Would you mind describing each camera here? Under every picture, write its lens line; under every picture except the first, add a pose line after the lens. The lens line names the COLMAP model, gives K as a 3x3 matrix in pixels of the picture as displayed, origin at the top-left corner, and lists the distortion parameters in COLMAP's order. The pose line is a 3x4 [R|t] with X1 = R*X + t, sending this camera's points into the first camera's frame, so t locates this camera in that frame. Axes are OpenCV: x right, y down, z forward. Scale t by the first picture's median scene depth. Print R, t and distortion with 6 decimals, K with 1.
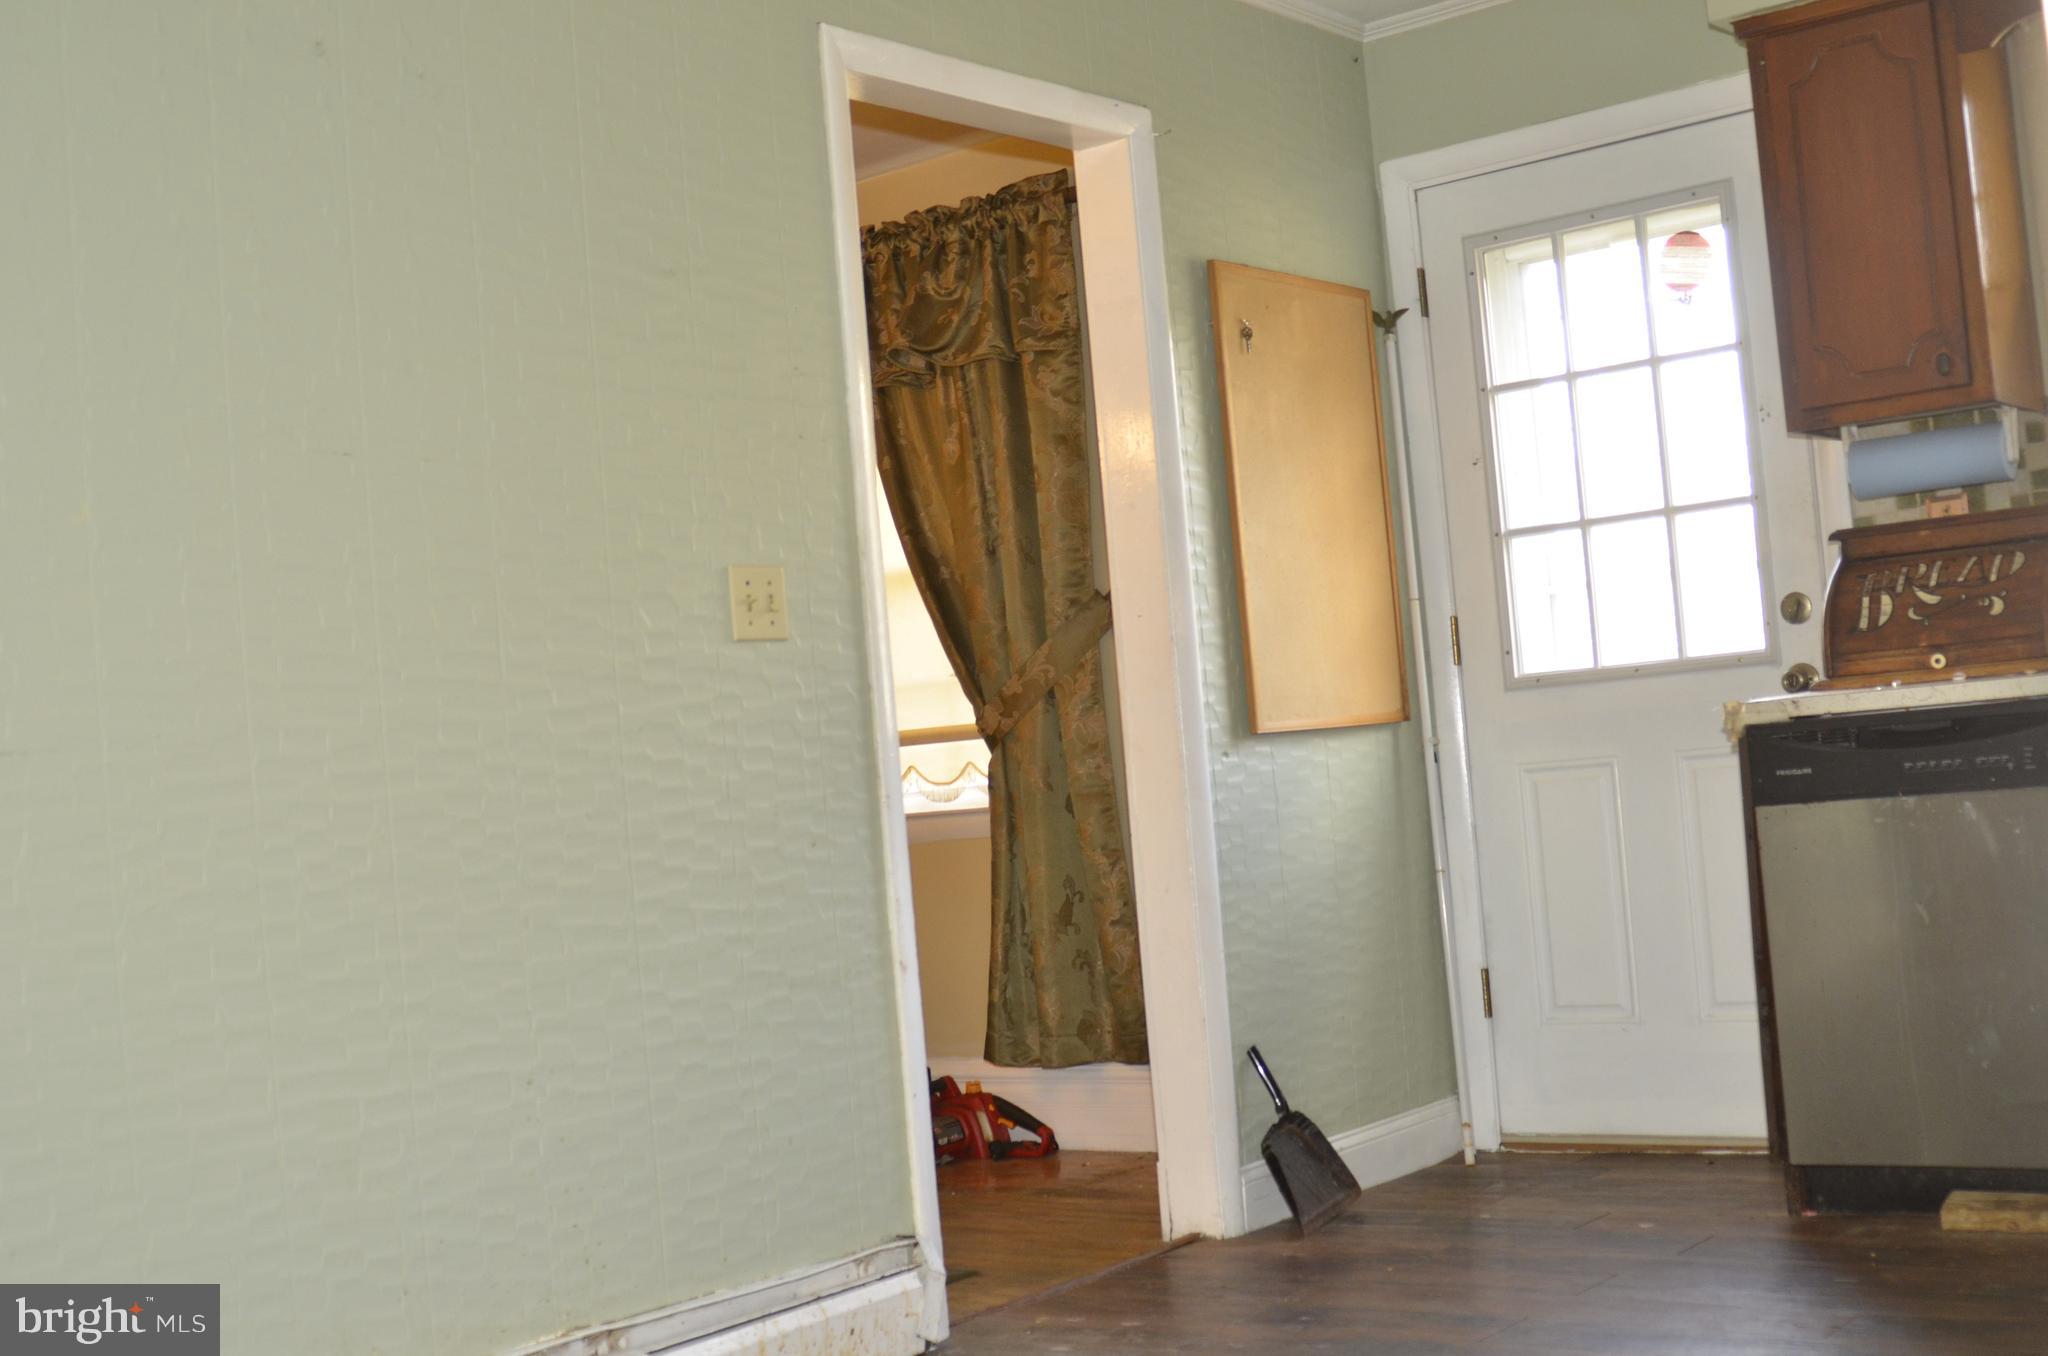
lens RADIAL K [[2475.8, 0, 1025.2], [0, 2475.8, 682.0], [0, 0, 1]] dist [-0.070576, 0.000000]
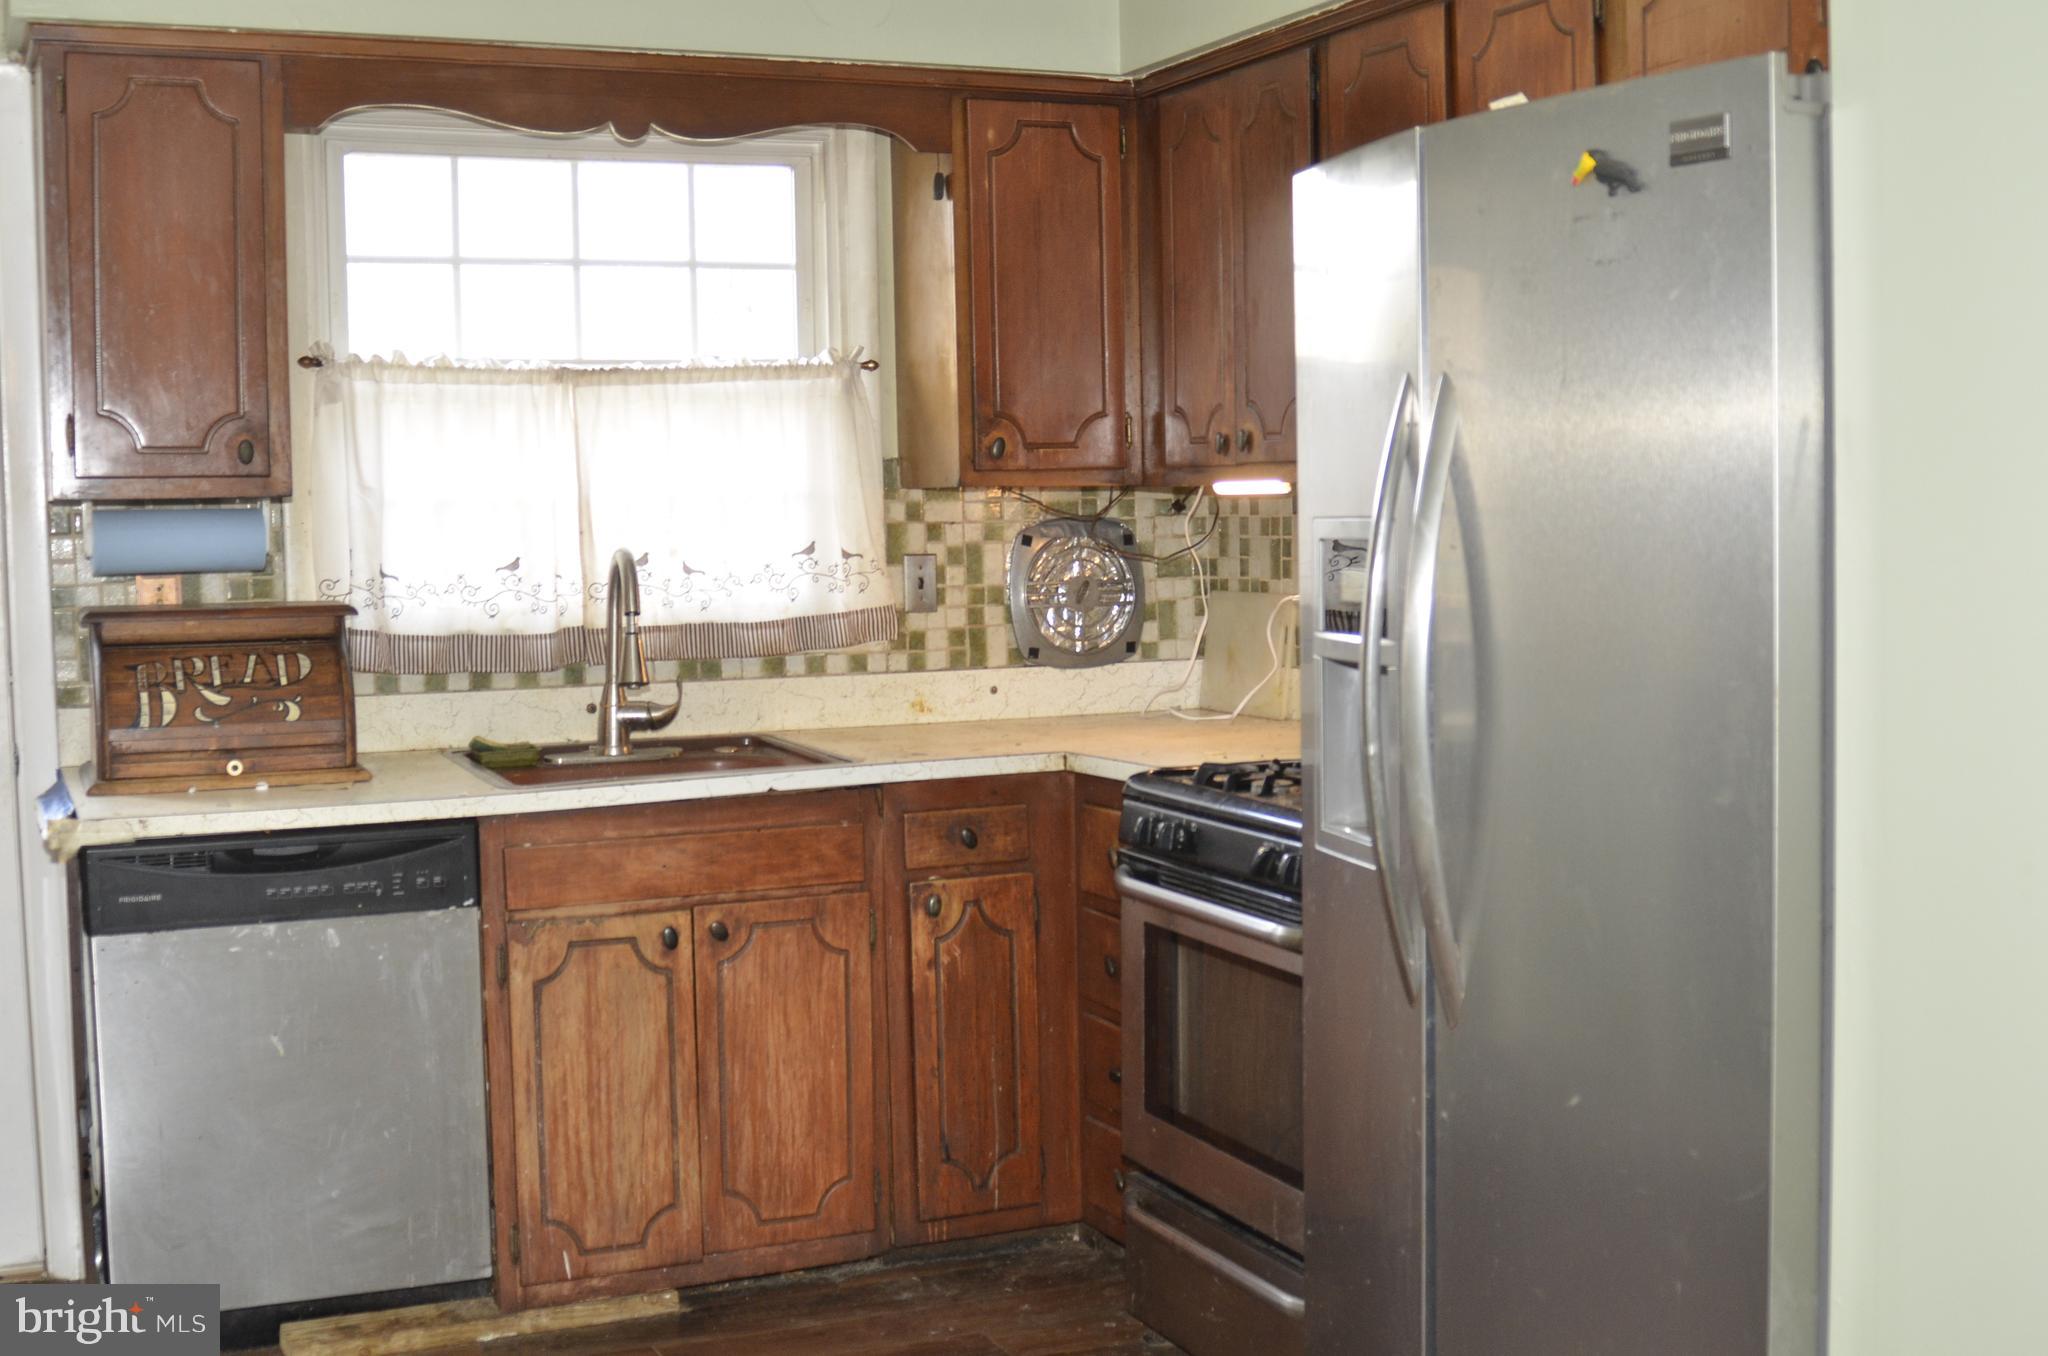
lens RADIAL K [[2475.8, 0, 1024.6], [0, 2475.8, 677.9], [0, 0, 1]] dist [-0.070576, 0.000000]
pose [[0.455298, 0.013220, 0.890241, -0.336218], [-0.060618, 0.998030, 0.016182, -0.077280], [-0.888273, -0.061332, 0.455202, 0.298225]]
